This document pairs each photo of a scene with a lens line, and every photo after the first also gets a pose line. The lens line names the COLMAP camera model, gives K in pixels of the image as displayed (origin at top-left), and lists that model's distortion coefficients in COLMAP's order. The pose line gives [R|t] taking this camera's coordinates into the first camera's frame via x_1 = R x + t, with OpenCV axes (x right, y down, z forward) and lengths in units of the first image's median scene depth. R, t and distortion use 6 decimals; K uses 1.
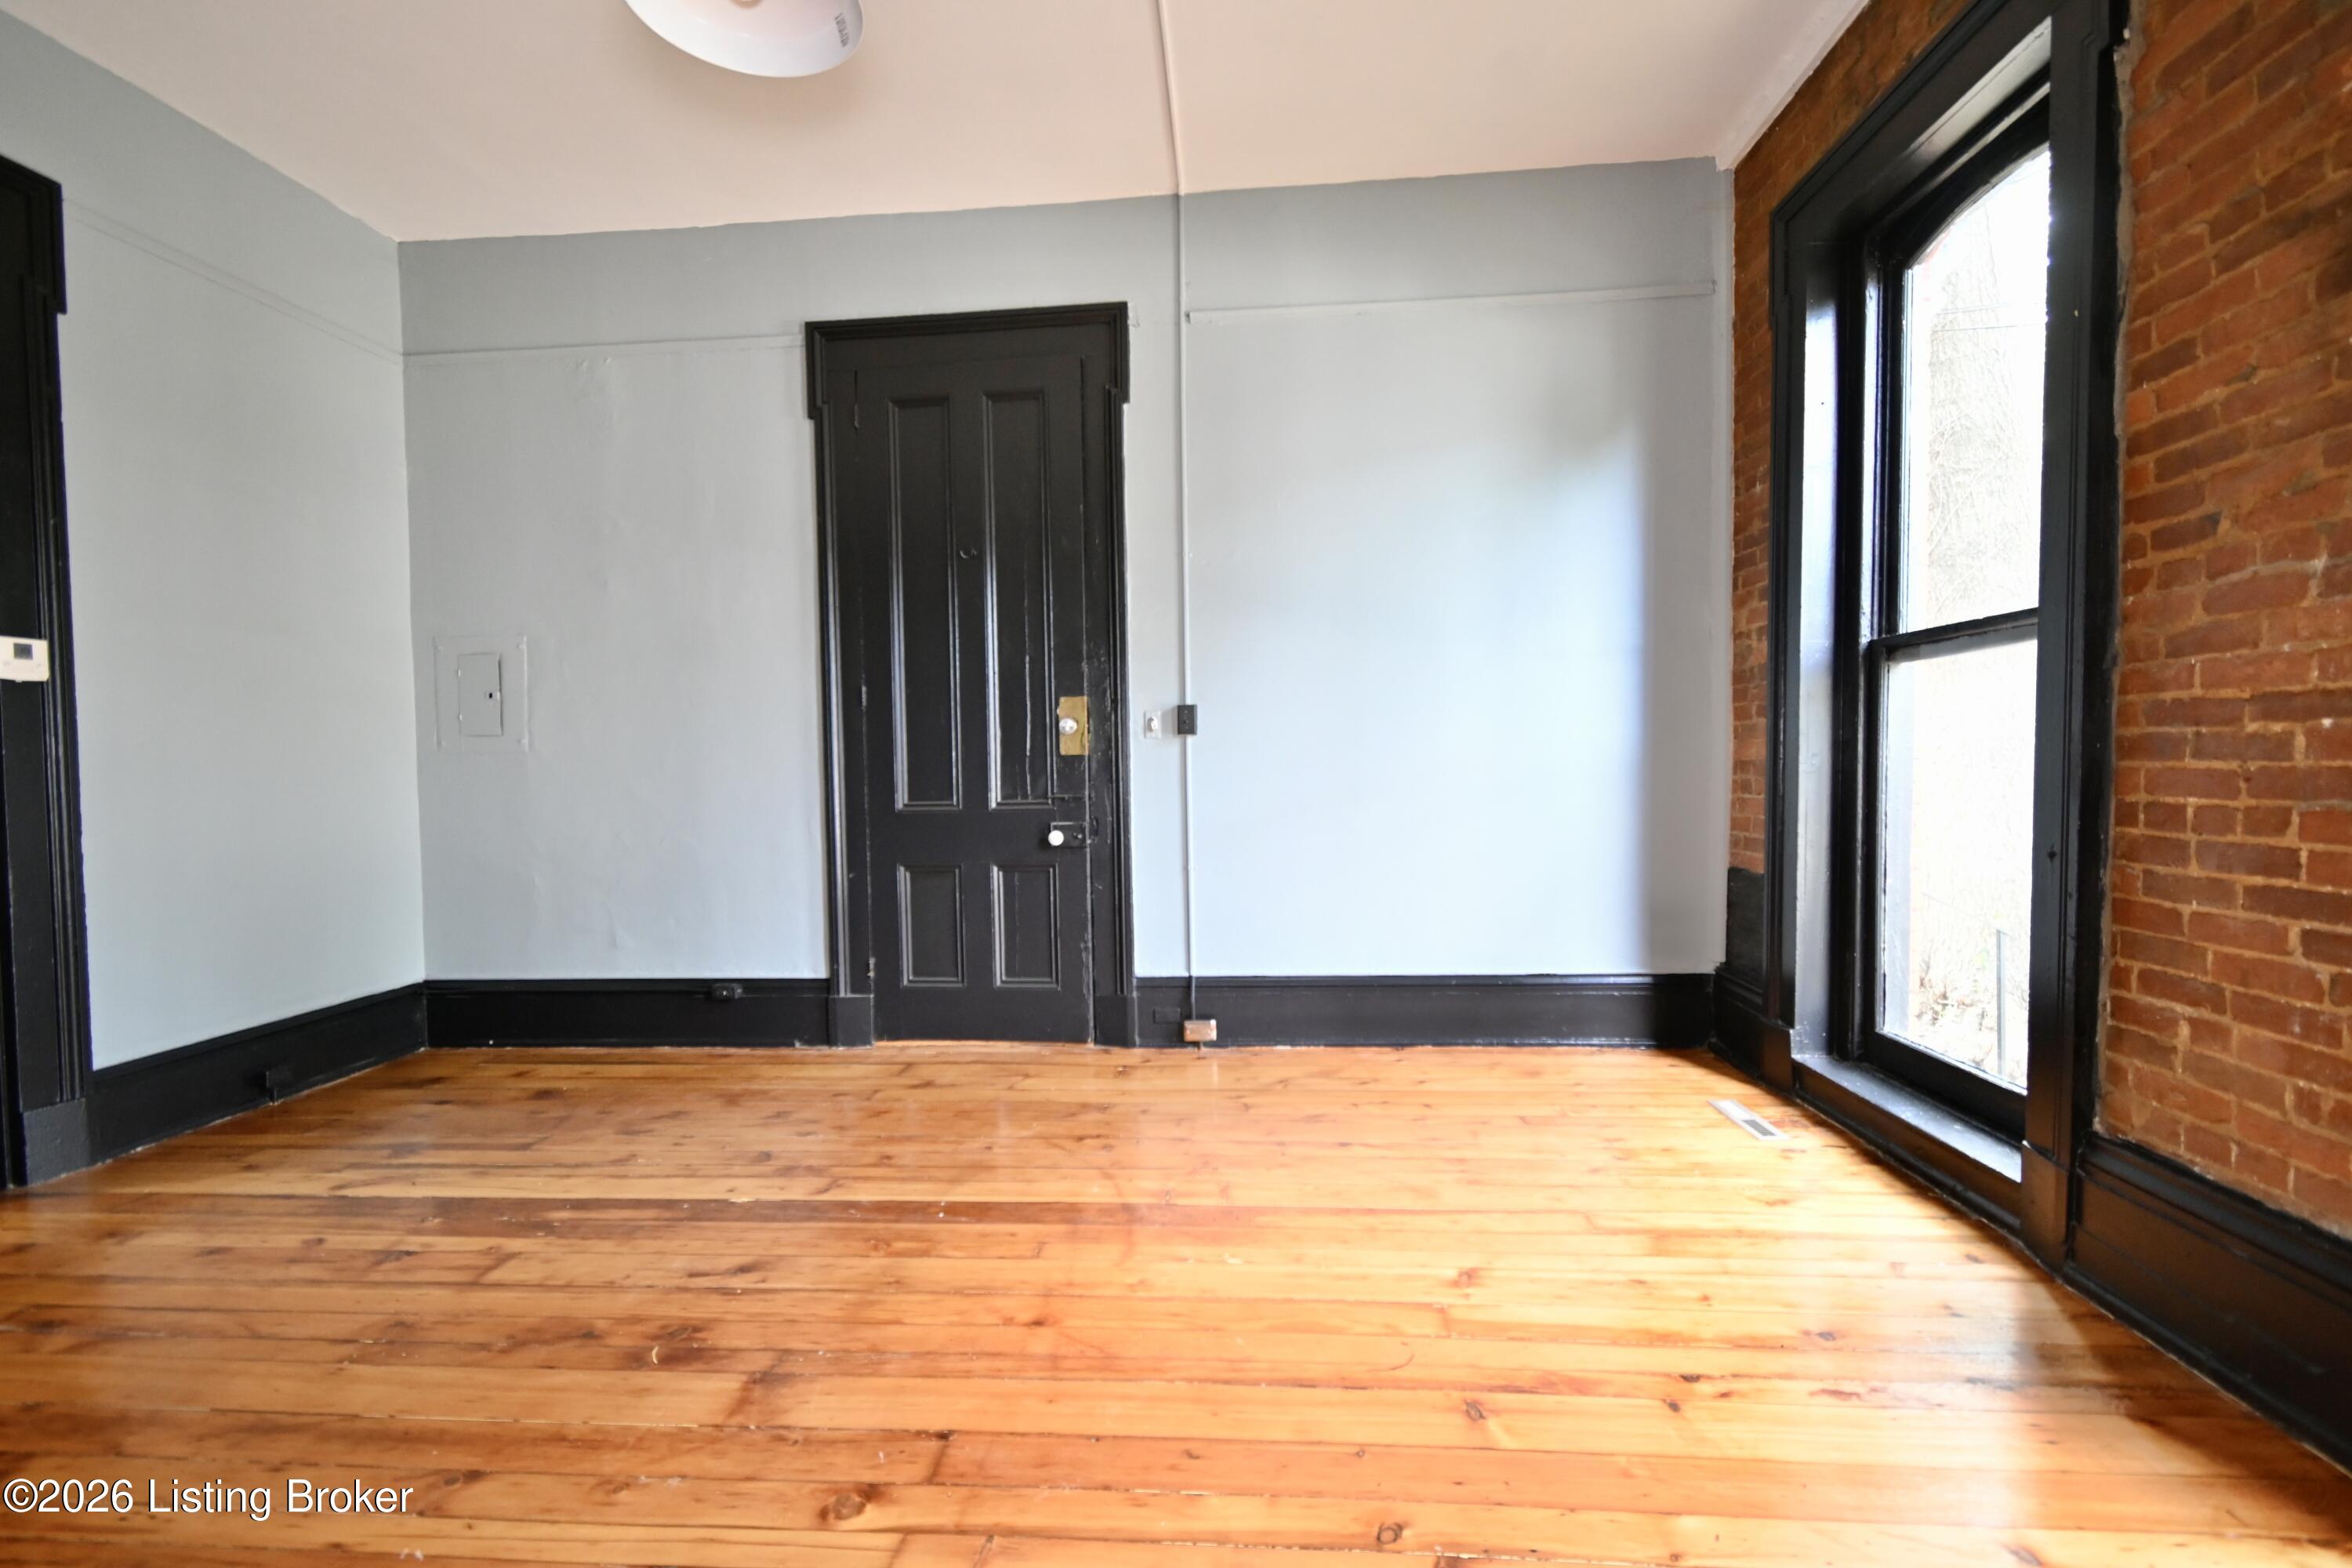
lens RADIAL K [[1048.6, 0, 1192.4], [0, 1048.6, 787.0], [0, 0, 1]] dist [0.012105, -0.004726]
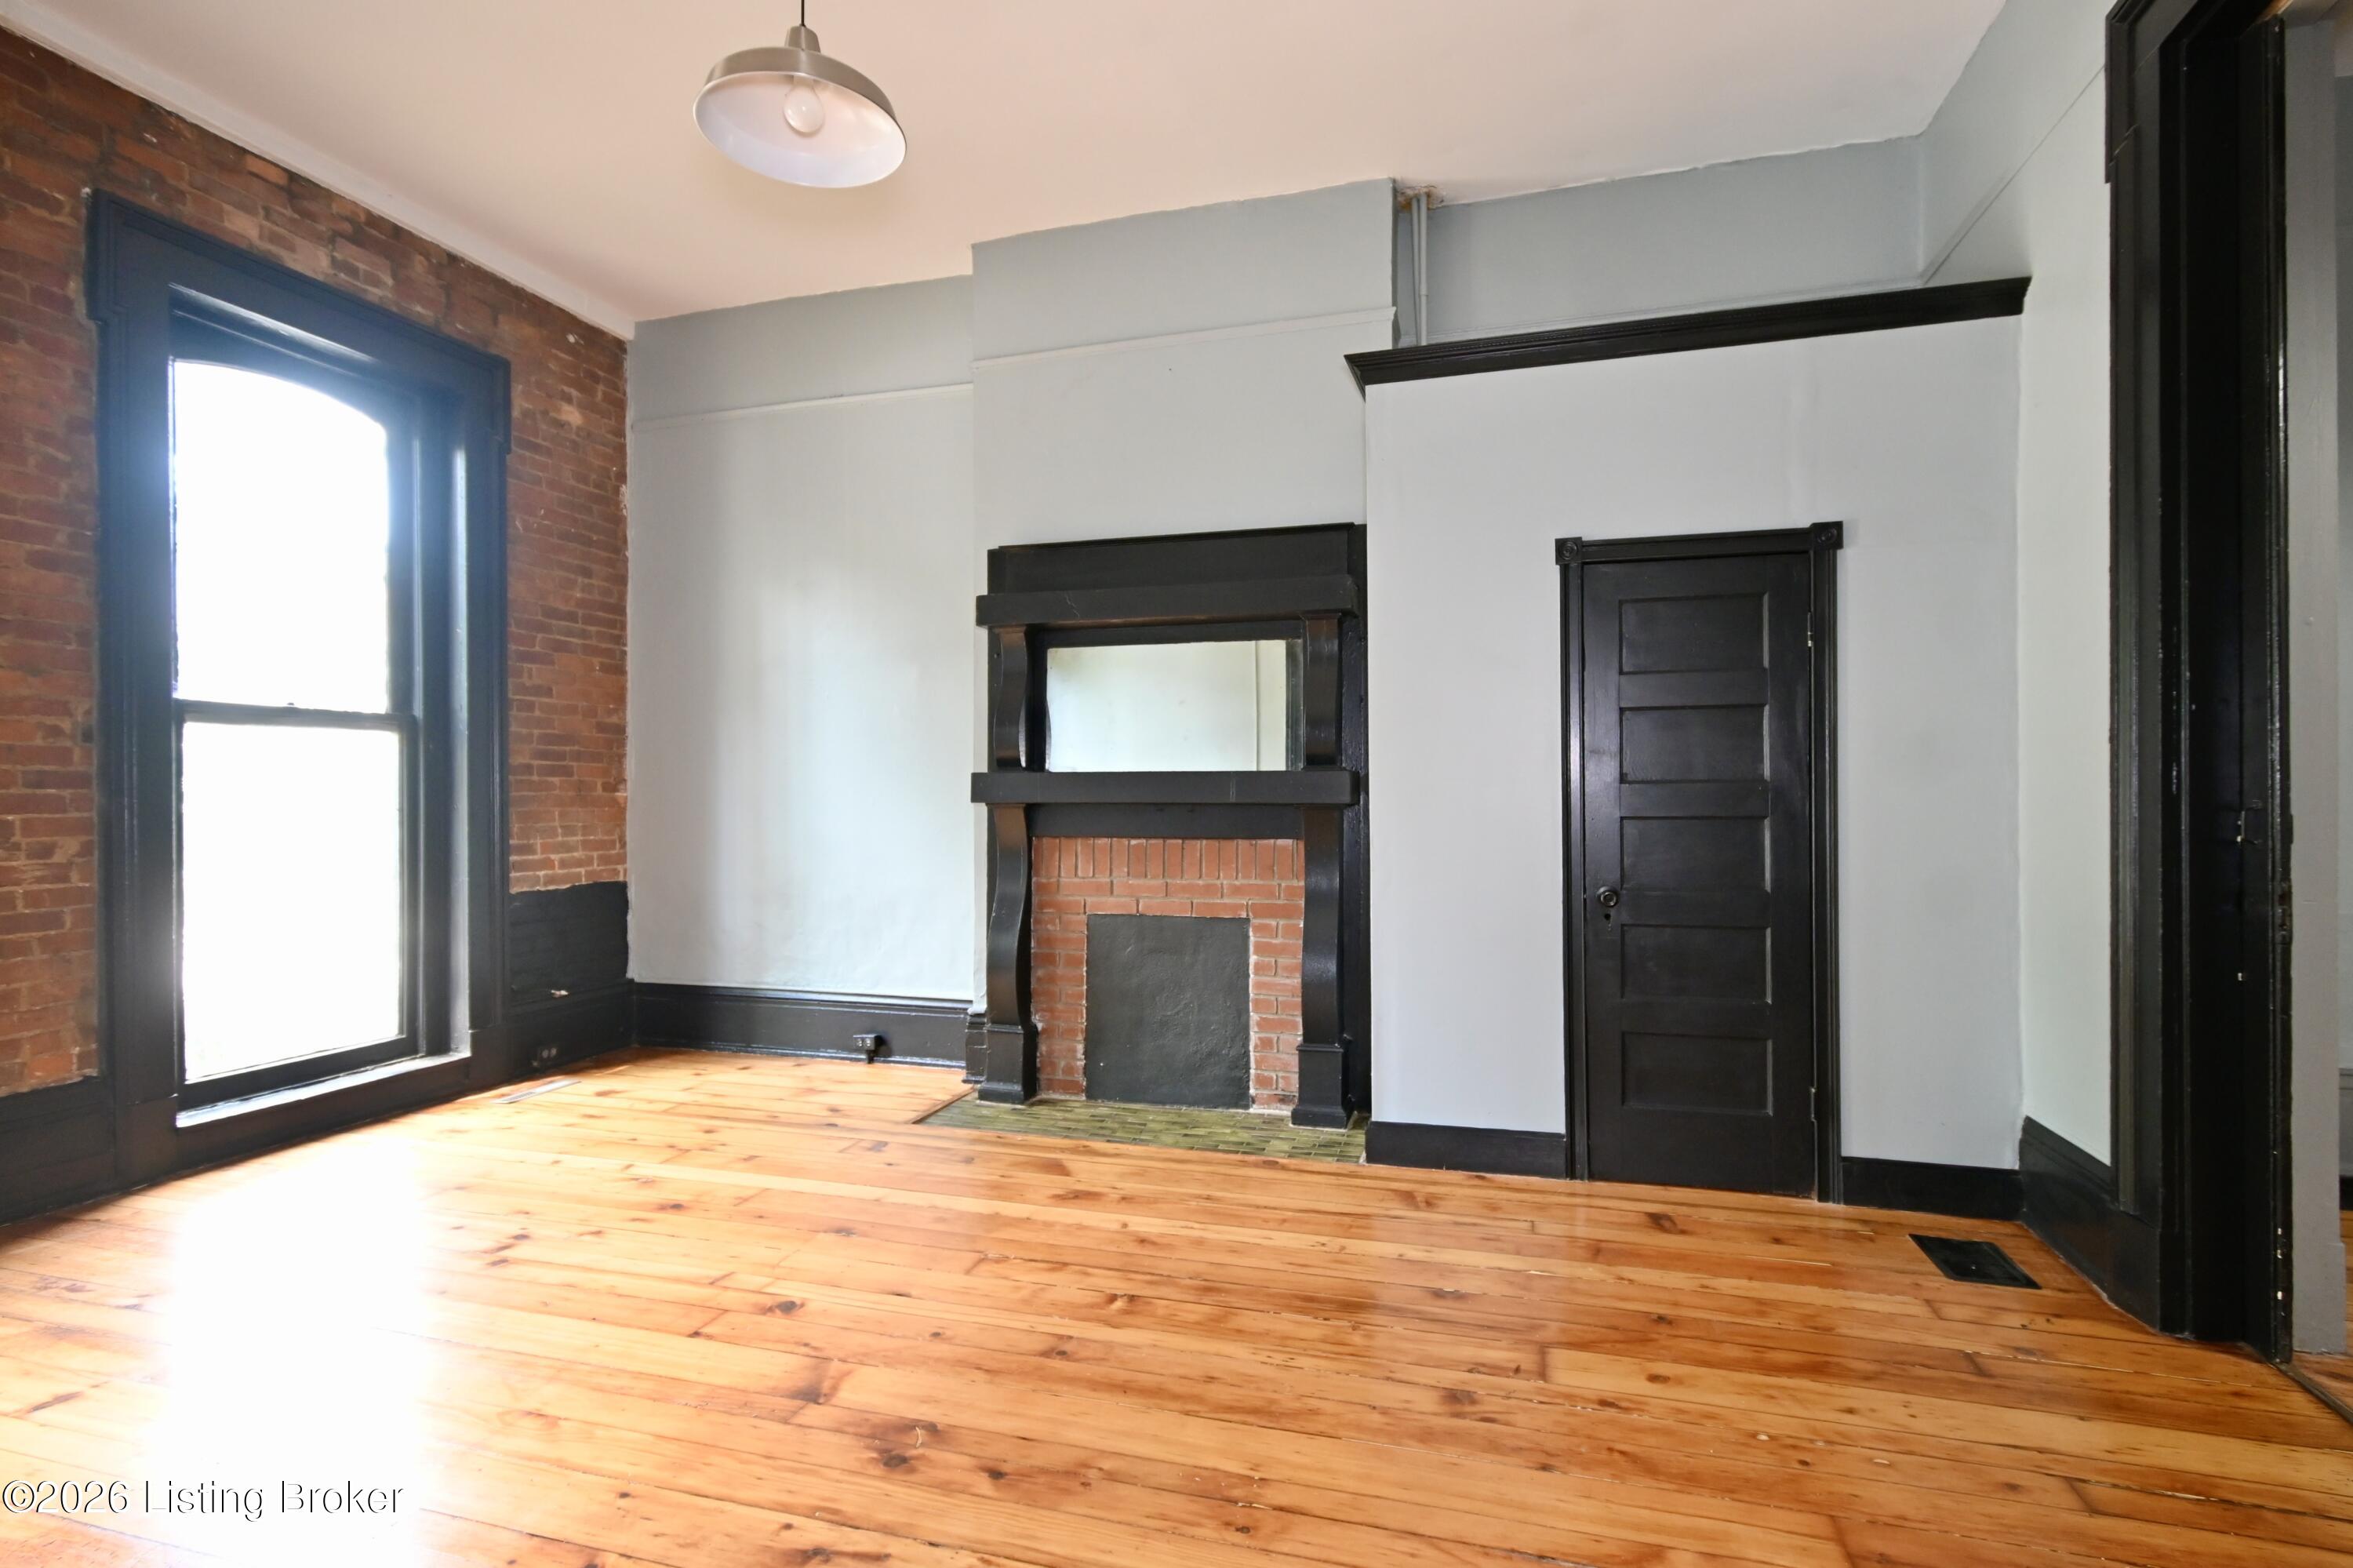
lens RADIAL K [[1148.9, 0, 1187.6], [0, 1148.9, 791.0], [0, 0, 1]] dist [0.008439, -0.003675]
pose [[-0.979574, 0.025339, 0.199481, -0.969517], [0.029103, 0.999449, 0.015963, -0.026005], [-0.198967, 0.021442, -0.979772, 1.955577]]
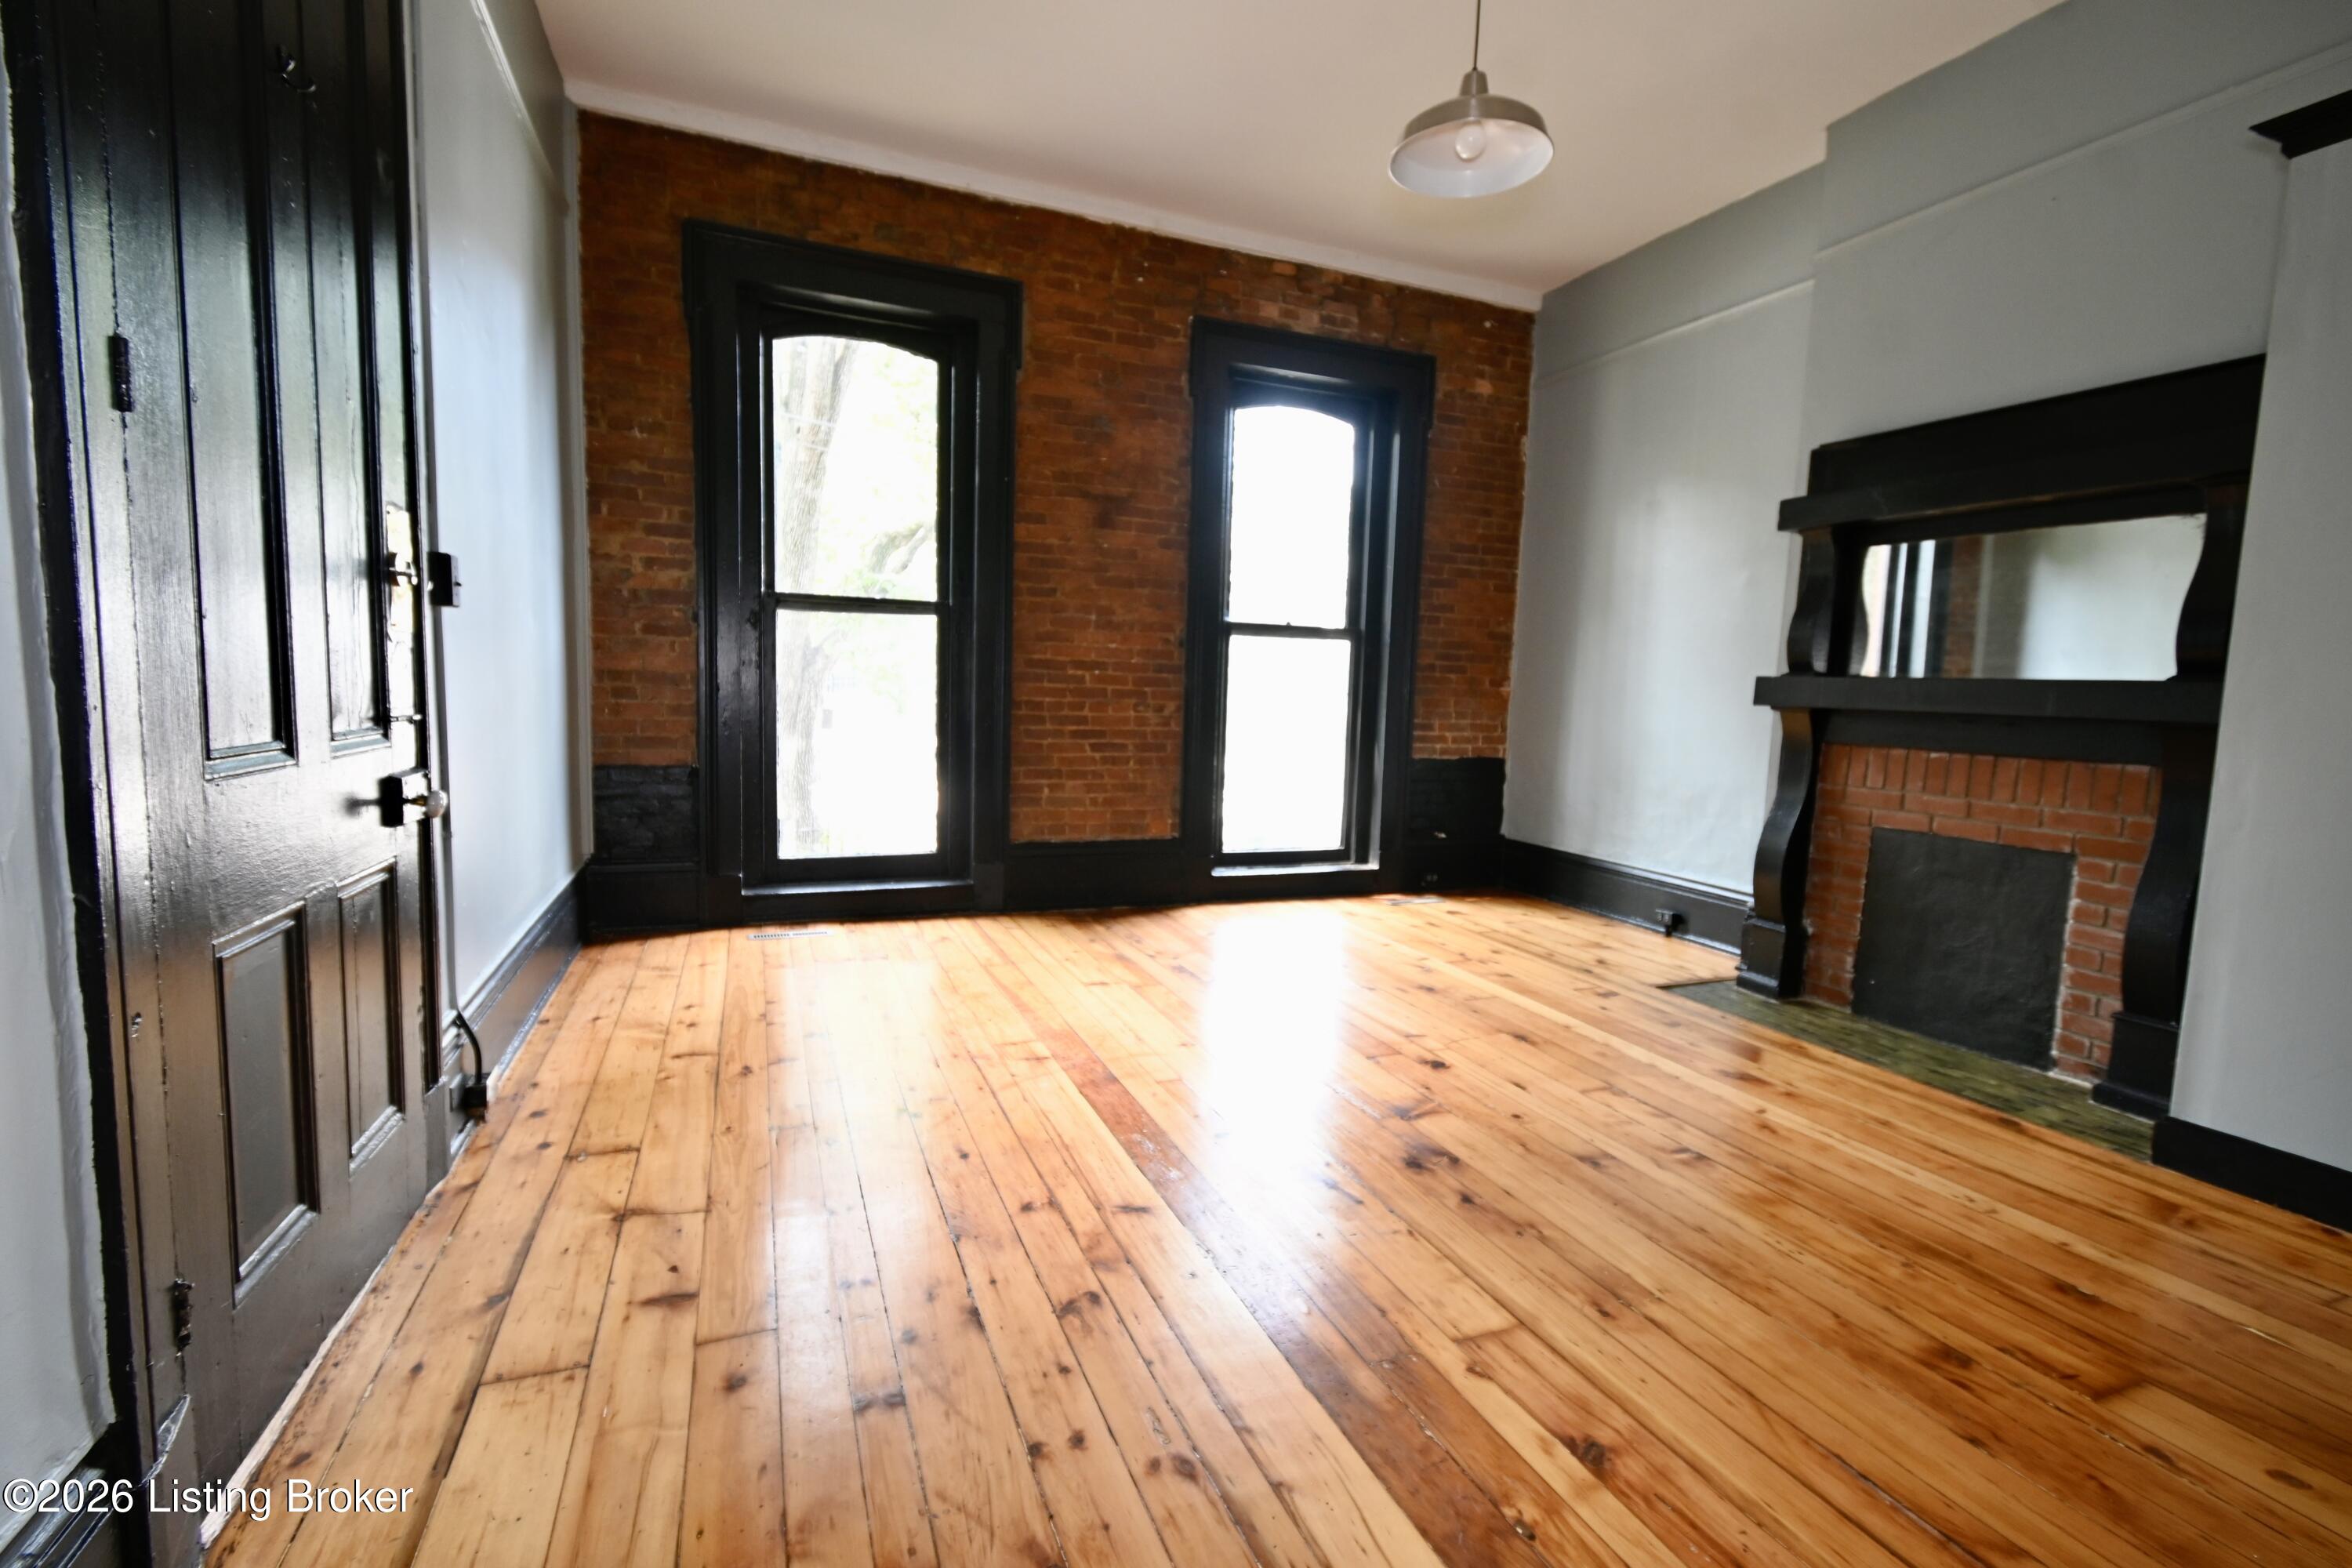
lens RADIAL K [[1048.6, 0, 1185.1], [0, 1048.6, 787.8], [0, 0, 1]] dist [0.012105, -0.004726]
pose [[-0.458167, -0.082975, 0.884985, -1.455649], [-0.001728, 0.995715, 0.092463, -0.008906], [-0.888865, 0.040835, -0.456347, 1.850347]]
